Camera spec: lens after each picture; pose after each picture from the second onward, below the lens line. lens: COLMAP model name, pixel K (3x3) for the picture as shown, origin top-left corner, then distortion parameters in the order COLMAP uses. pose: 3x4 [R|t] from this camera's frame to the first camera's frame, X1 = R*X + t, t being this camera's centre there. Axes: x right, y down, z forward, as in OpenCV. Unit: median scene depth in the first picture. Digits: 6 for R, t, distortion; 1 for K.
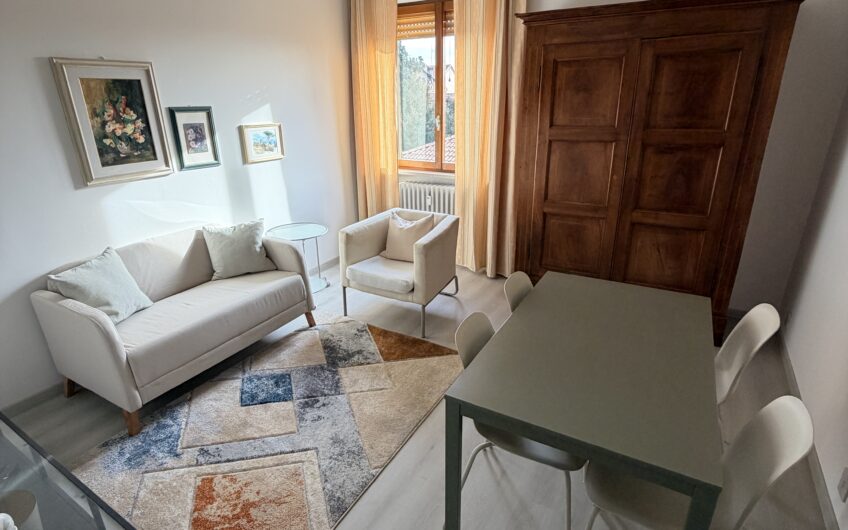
lens RADIAL K [[447.2, 0, 426.3], [0, 447.2, 264.1], [0, 0, 1]] dist [0.002039, -0.001629]
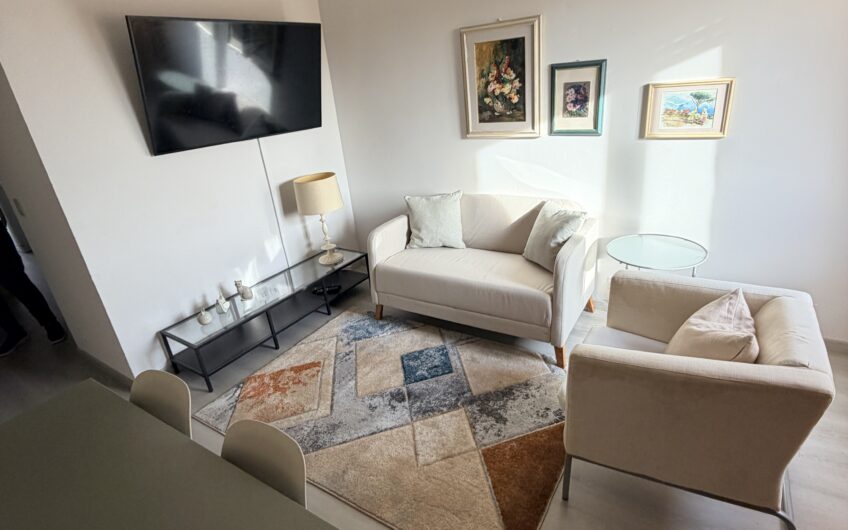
lens RADIAL K [[447.2, 0, 425.6], [0, 447.2, 264.5], [0, 0, 1]] dist [0.002039, -0.001629]
pose [[-0.050852, 0.404082, -0.913308, 0.450999], [-0.264947, 0.876265, 0.402445, -0.306267], [0.962921, 0.262443, 0.062500, 0.843083]]
